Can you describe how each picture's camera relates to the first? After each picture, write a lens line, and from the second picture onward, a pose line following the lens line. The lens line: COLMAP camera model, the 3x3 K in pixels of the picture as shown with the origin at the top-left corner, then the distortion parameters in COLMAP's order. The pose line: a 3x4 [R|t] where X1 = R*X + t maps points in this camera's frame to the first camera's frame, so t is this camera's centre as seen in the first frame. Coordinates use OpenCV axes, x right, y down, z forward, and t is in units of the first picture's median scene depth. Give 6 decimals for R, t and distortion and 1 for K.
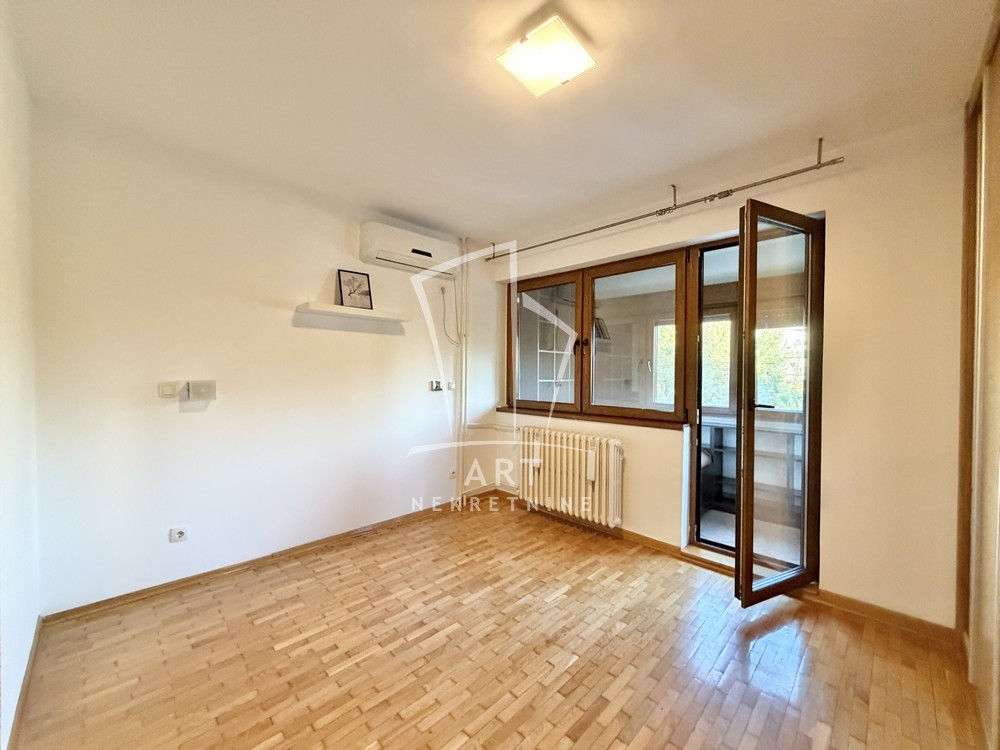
lens RADIAL K [[397.7, 0, 497.0], [0, 397.7, 376.8], [0, 0, 1]] dist [-0.001413, -0.000091]
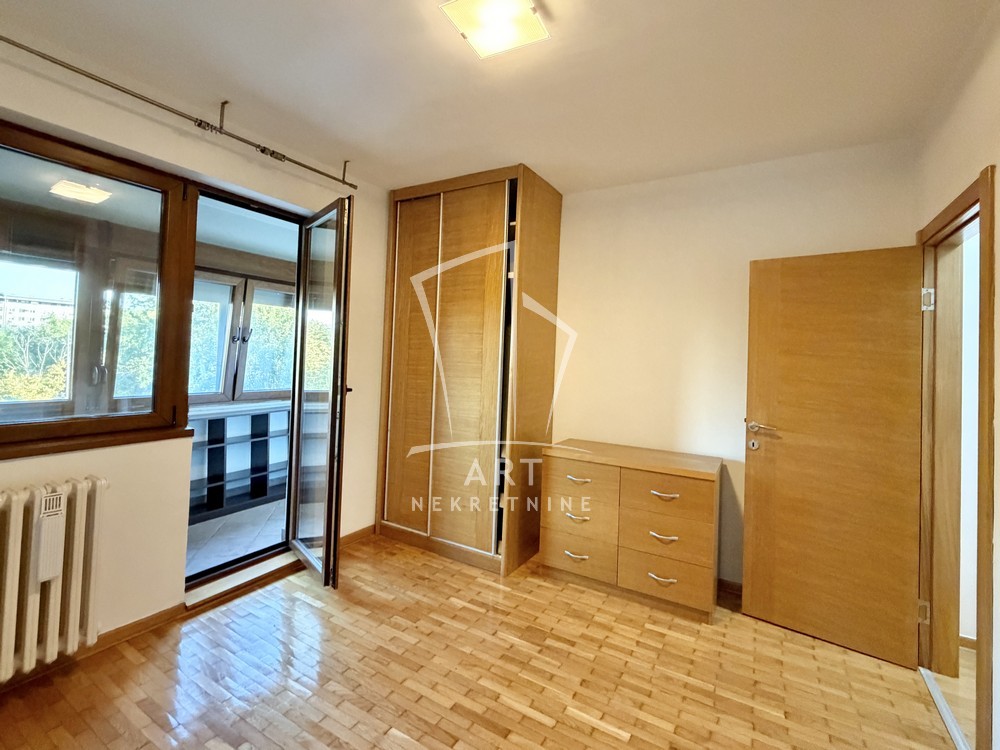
lens RADIAL K [[457.2, 0, 501.4], [0, 457.2, 345.5], [0, 0, 1]] dist [-0.000662, -0.000140]
pose [[-0.246335, 0.008146, 0.969151, -0.469152], [-0.022515, 0.999647, -0.014125, -0.028749], [-0.968923, -0.025300, -0.246064, 0.661587]]
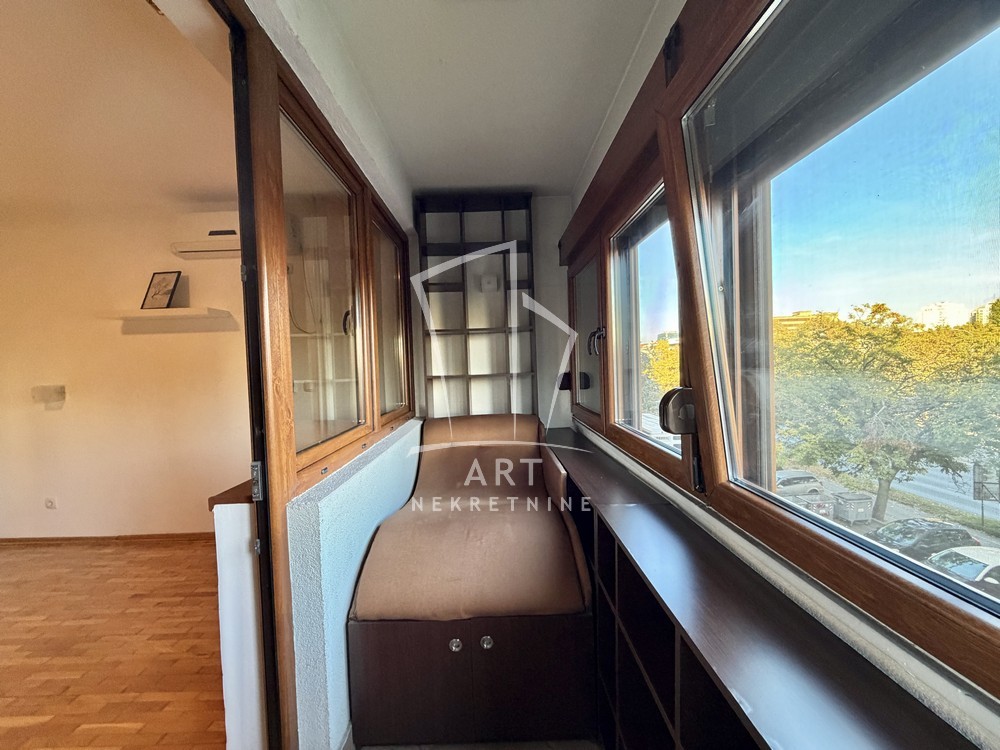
lens RADIAL K [[397.7, 0, 497.0], [0, 397.7, 376.8], [0, 0, 1]] dist [-0.001413, -0.000091]
pose [[0.710085, -0.007230, -0.704079, 0.949987], [0.029347, 0.999382, 0.019335, -0.001092], [0.703504, -0.034392, 0.709858, 0.910467]]
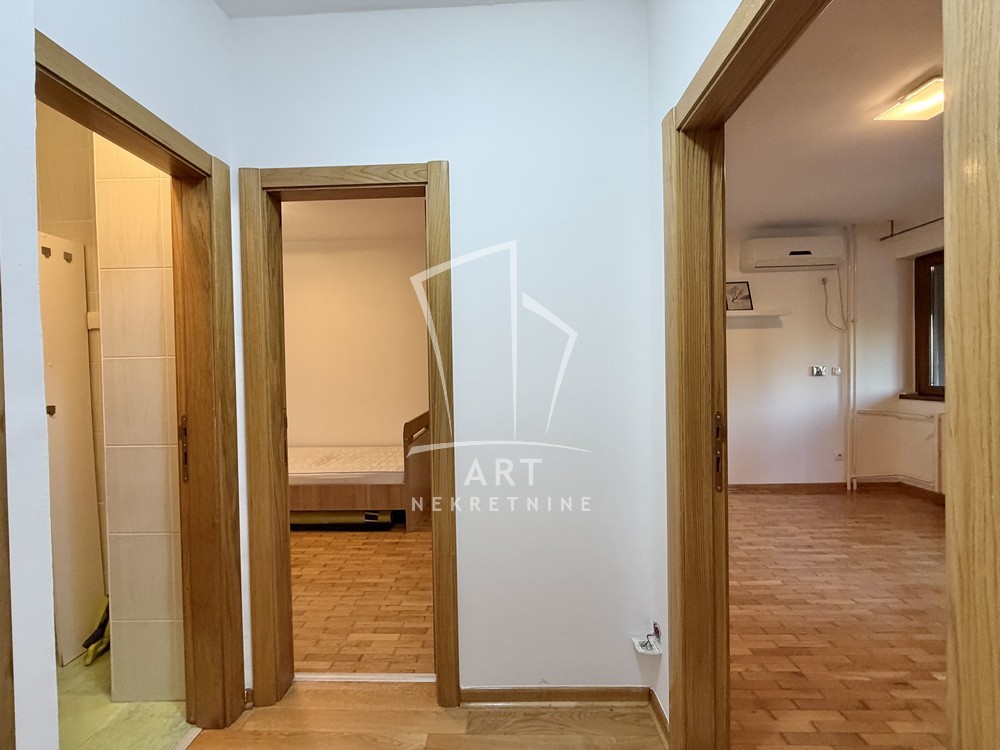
lens RADIAL K [[397.7, 0, 497.0], [0, 397.7, 376.8], [0, 0, 1]] dist [-0.001413, -0.000091]
pose [[0.683772, -0.010332, -0.729623, 0.048265], [0.015902, 0.999873, 0.000744, 0.029469], [0.729523, -0.012111, 0.683849, -0.464034]]
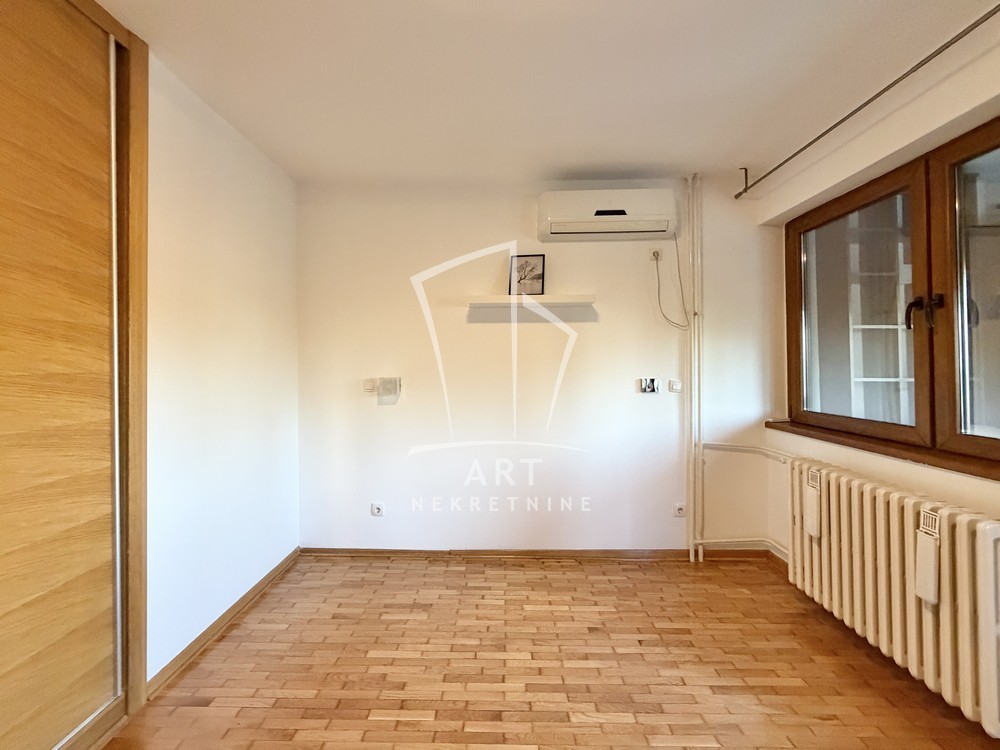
lens RADIAL K [[411.3, 0, 495.2], [0, 411.3, 361.2], [0, 0, 1]] dist [-0.001134, -0.000120]
pose [[0.690160, -0.022534, -0.723306, 0.259139], [0.003347, 0.999604, -0.027948, -0.002714], [0.723649, 0.016867, 0.689962, 0.334702]]
